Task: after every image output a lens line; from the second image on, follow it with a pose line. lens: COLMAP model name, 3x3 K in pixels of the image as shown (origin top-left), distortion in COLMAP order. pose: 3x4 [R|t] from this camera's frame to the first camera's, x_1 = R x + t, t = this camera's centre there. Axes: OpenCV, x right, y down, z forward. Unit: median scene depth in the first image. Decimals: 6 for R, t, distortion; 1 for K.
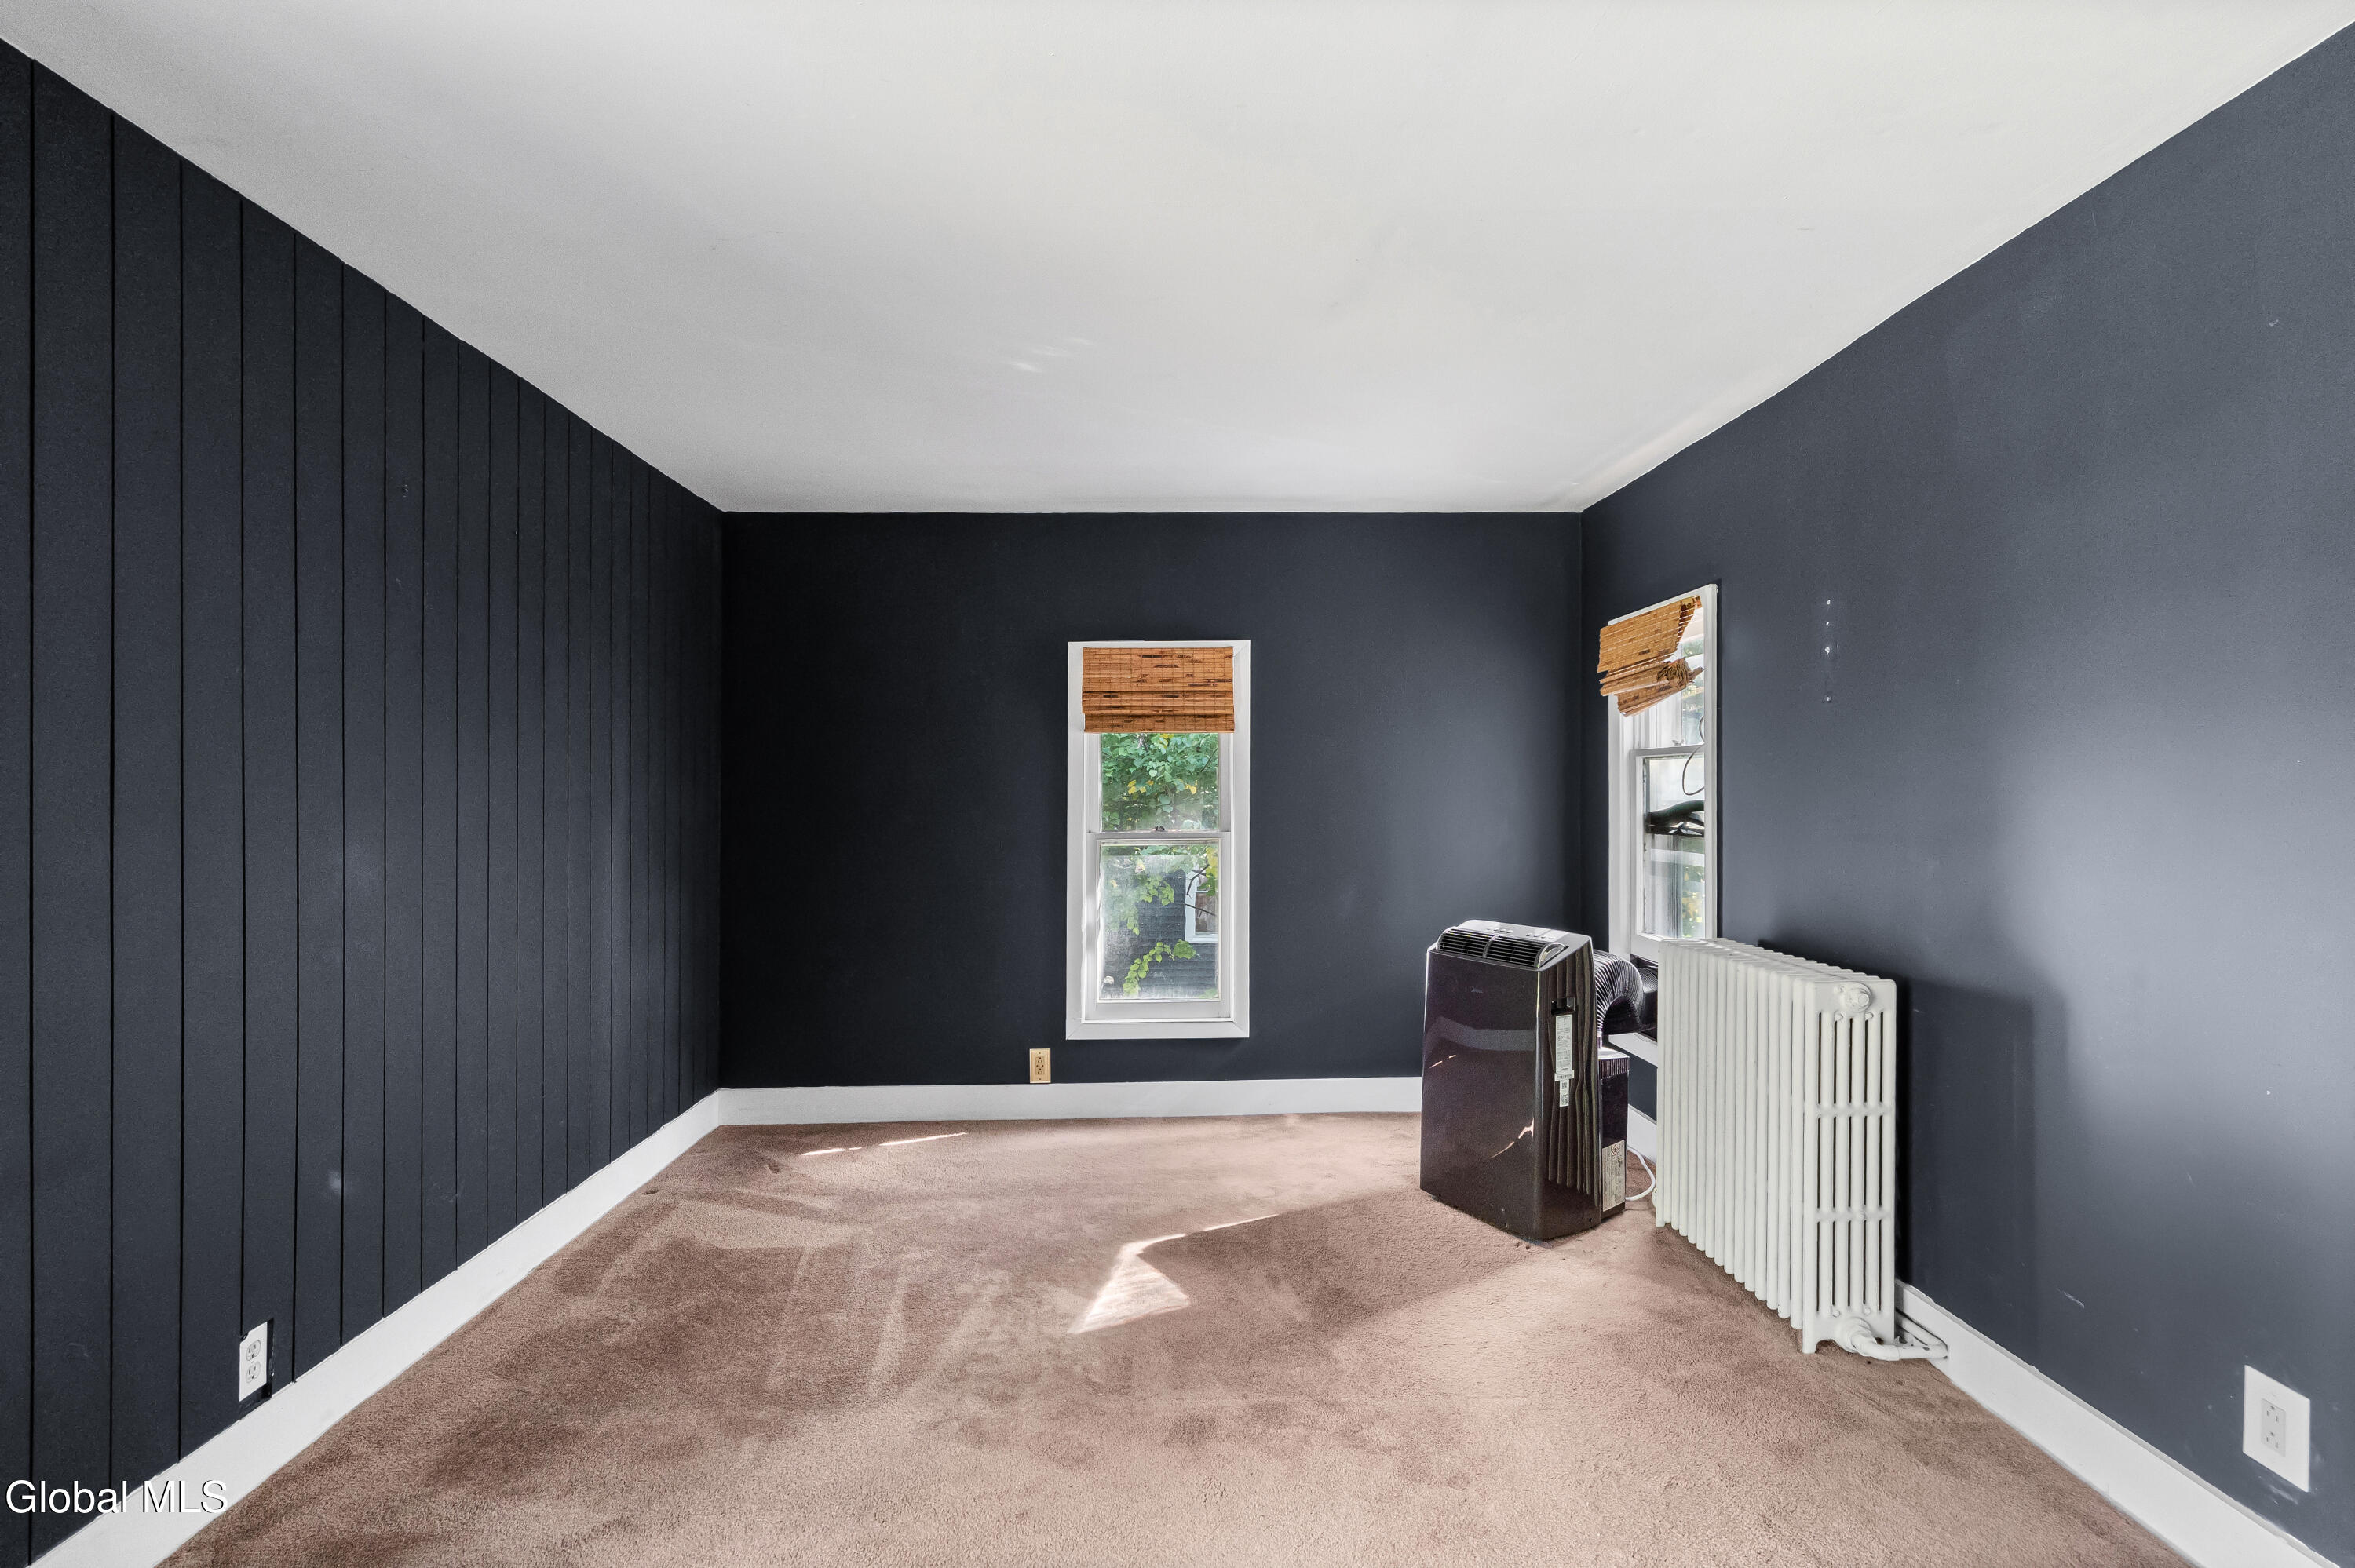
lens RADIAL K [[1086.0, 0, 1185.0], [0, 1086.0, 783.6], [0, 0, 1]] dist [-0.004266, 0.002047]
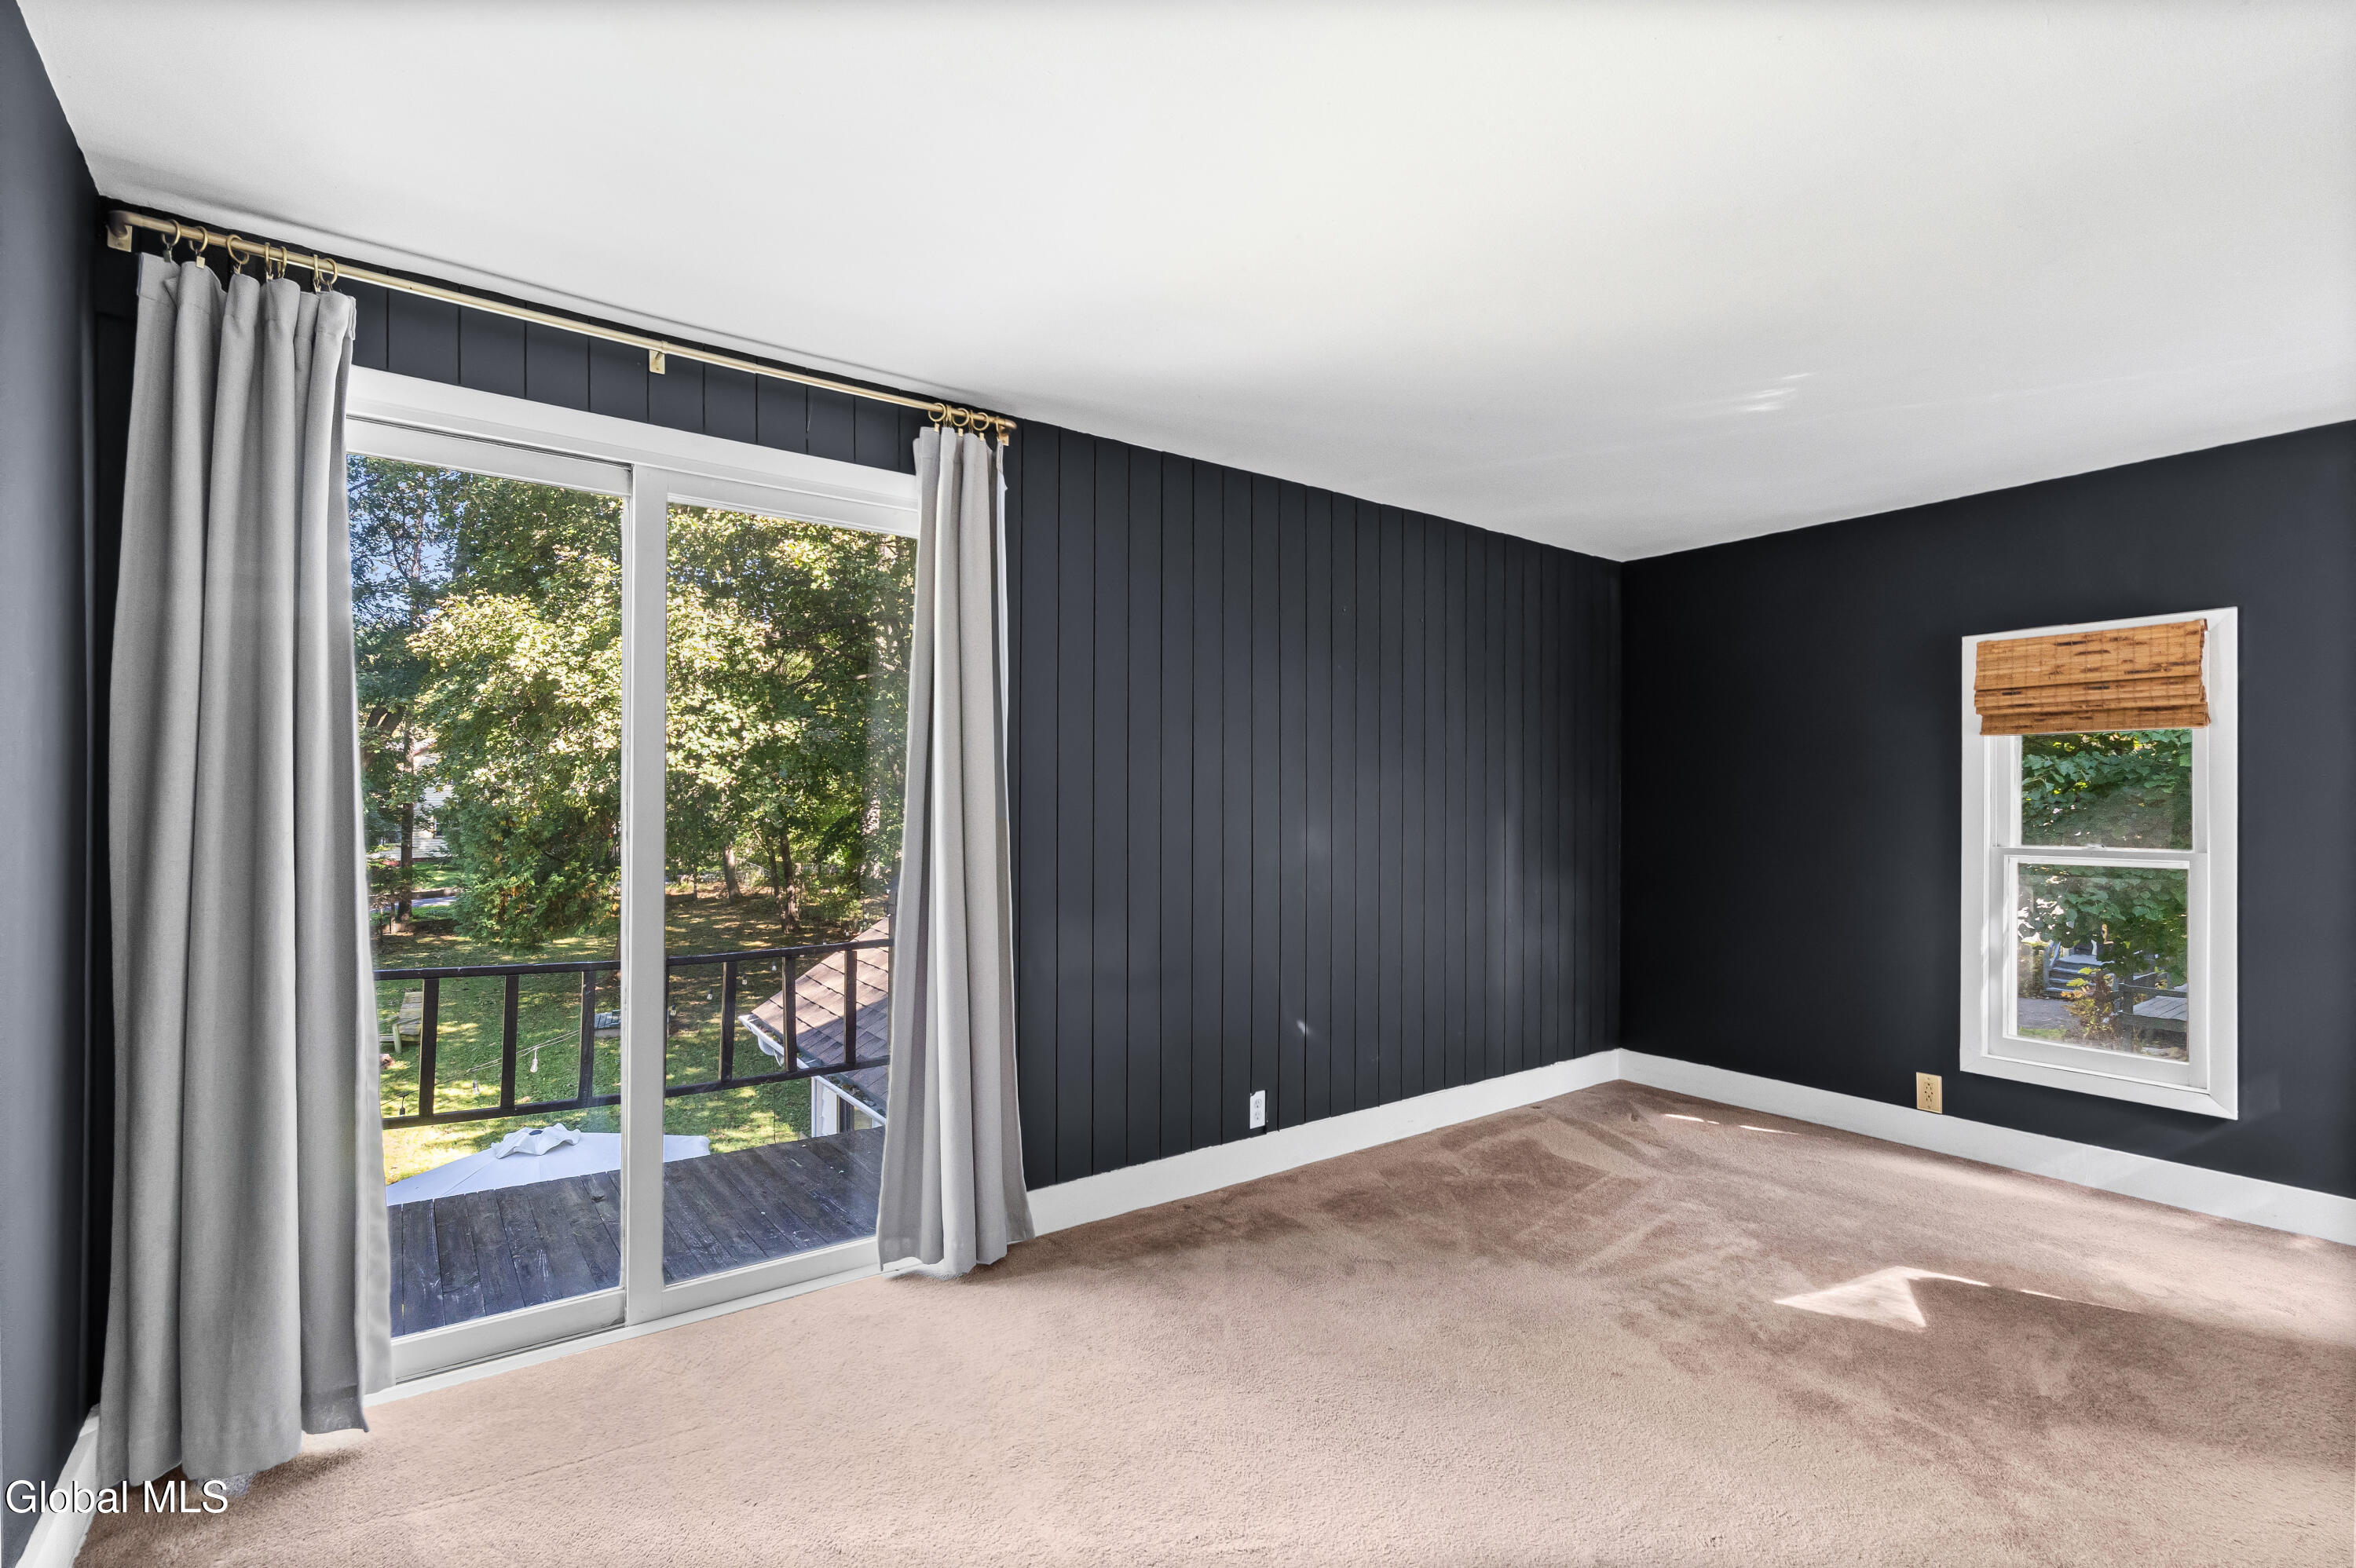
lens RADIAL K [[1086.5, 0, 1176.1], [0, 1086.5, 786.0], [0, 0, 1]] dist [-0.004266, 0.002047]
pose [[0.548912, -0.001711, -0.835878, 0.370697], [-0.000316, 0.999997, -0.002254, -0.003167], [0.835880, 0.001501, 0.548910, -0.071709]]
